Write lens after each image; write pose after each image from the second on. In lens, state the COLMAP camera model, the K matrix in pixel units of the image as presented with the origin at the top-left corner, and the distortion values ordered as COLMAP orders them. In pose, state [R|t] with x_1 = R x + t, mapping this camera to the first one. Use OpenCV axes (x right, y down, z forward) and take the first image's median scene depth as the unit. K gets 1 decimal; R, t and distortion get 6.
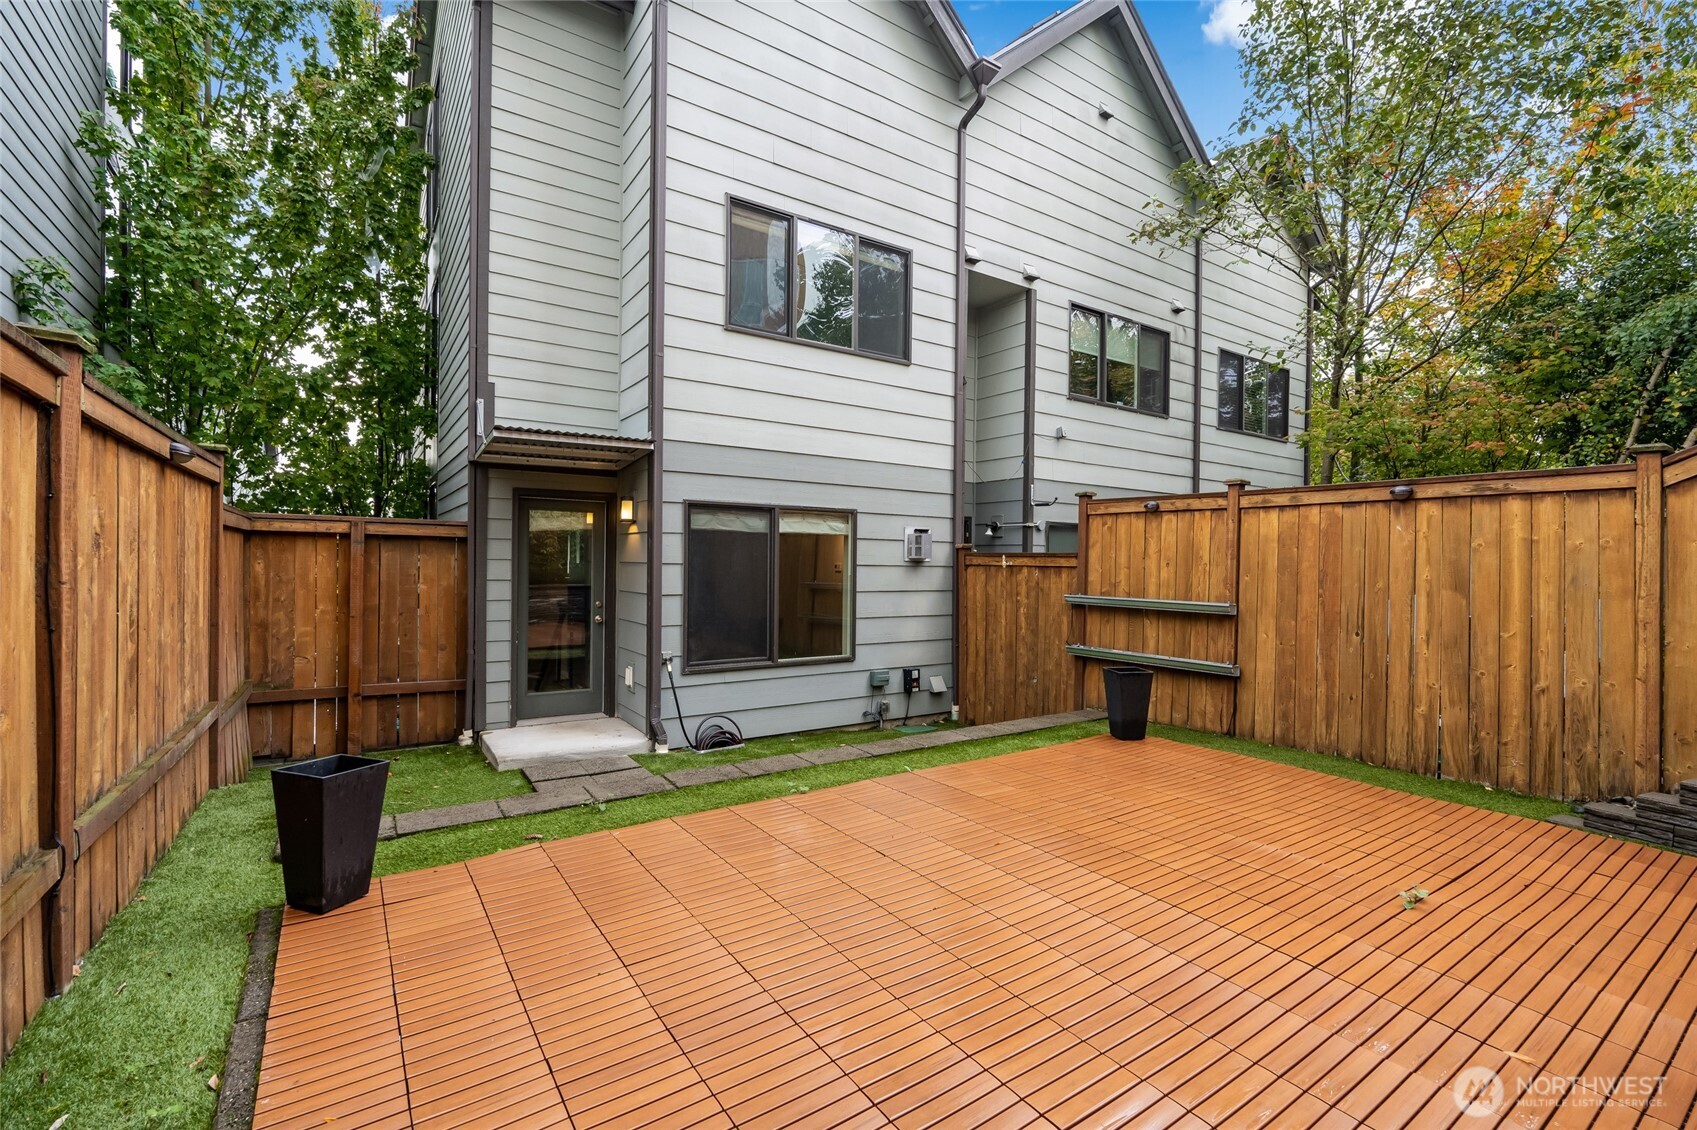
lens RADIAL K [[743.9, 0, 838.9], [0, 743.9, 559.2], [0, 0, 1]] dist [-0.003964, 0.000910]
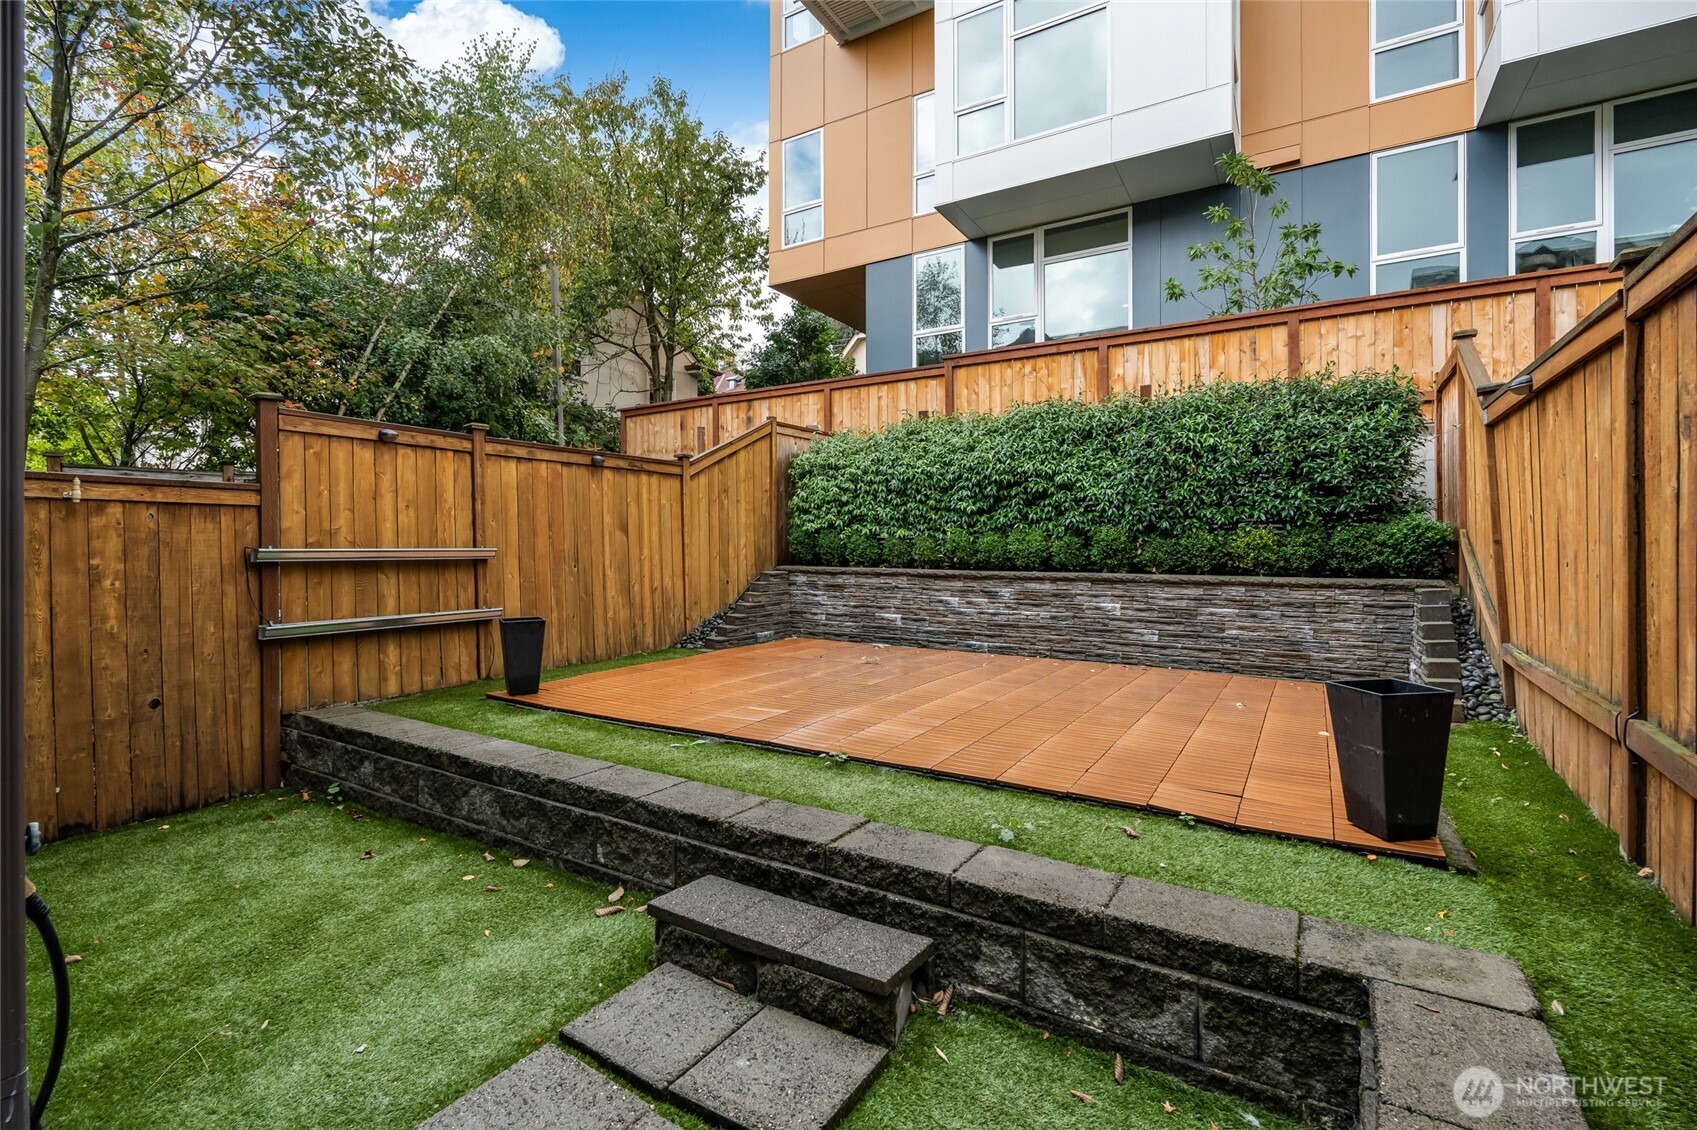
lens RADIAL K [[743.9, 0, 853.8], [0, 743.9, 552.9], [0, 0, 1]] dist [-0.003964, 0.000910]
pose [[-0.407963, -0.016195, 0.912855, -0.558646], [0.000599, 0.999838, 0.018006, 0.045480], [-0.912998, 0.007892, -0.407888, 0.898523]]
